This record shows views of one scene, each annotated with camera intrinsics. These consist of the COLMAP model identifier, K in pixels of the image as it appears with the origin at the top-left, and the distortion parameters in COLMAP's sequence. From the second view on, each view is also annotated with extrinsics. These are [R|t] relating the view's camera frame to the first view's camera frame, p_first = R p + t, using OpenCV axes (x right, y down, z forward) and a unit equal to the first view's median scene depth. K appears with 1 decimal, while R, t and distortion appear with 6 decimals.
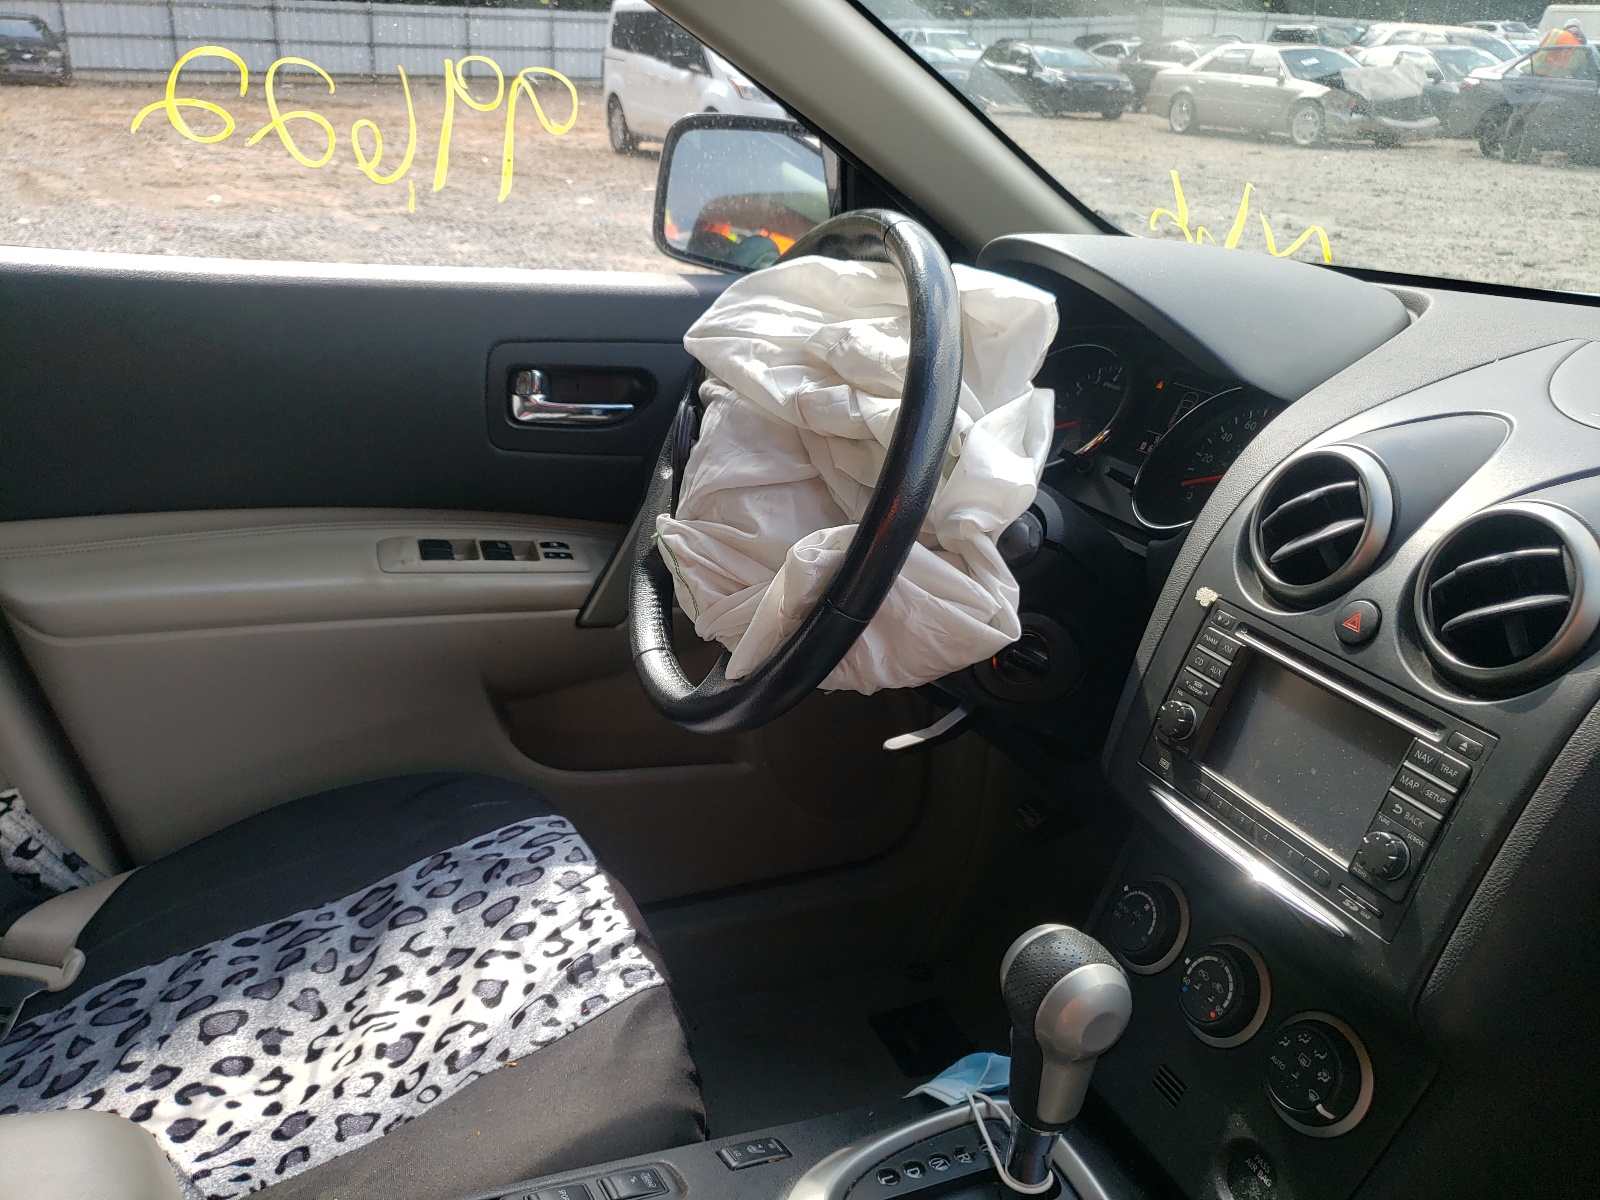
lens RADIAL K [[1356.2, 0, 831.2], [0, 1356.2, 579.8], [0, 0, 1]] dist [0.014970, -0.003210]
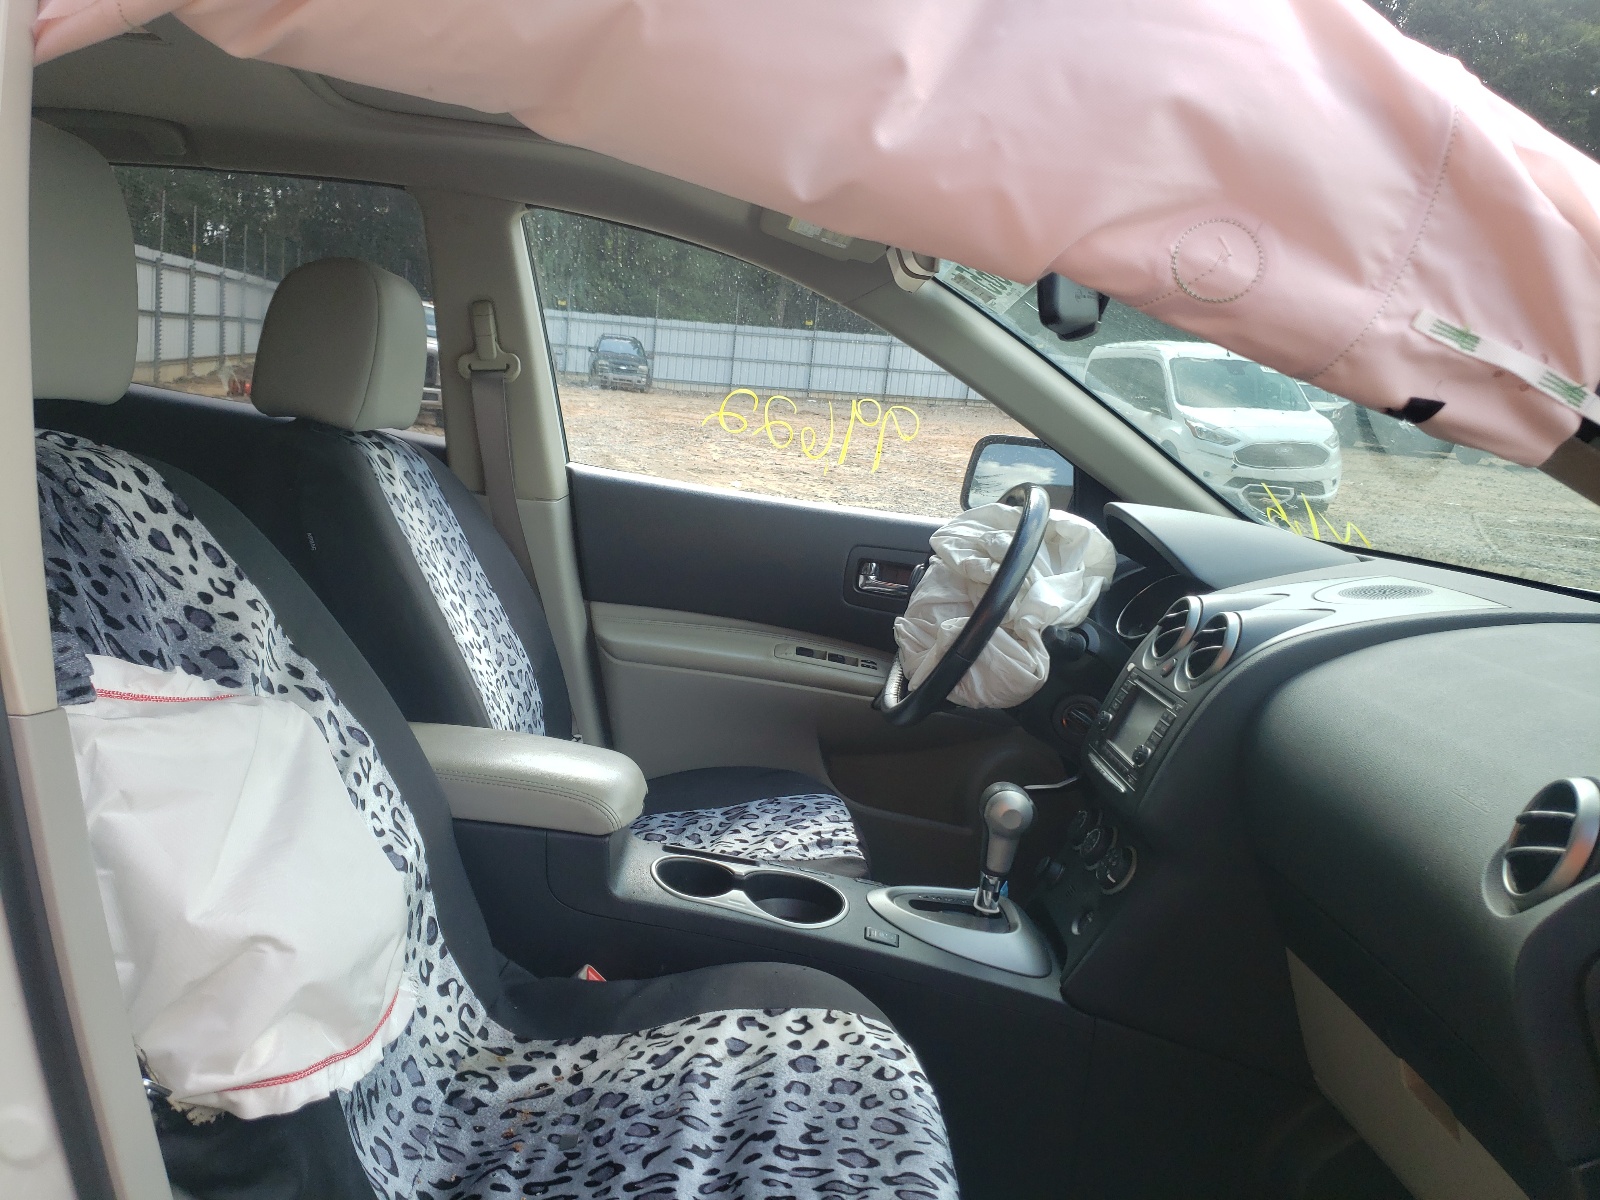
lens RADIAL K [[1356.2, 0, 795.0], [0, 1356.2, 605.5], [0, 0, 1]] dist [0.014970, -0.003210]
pose [[0.928980, 0.109653, -0.353514, 0.418764], [-0.180489, 0.968059, -0.174026, 0.298672], [0.323140, 0.225472, 0.919099, -0.860667]]
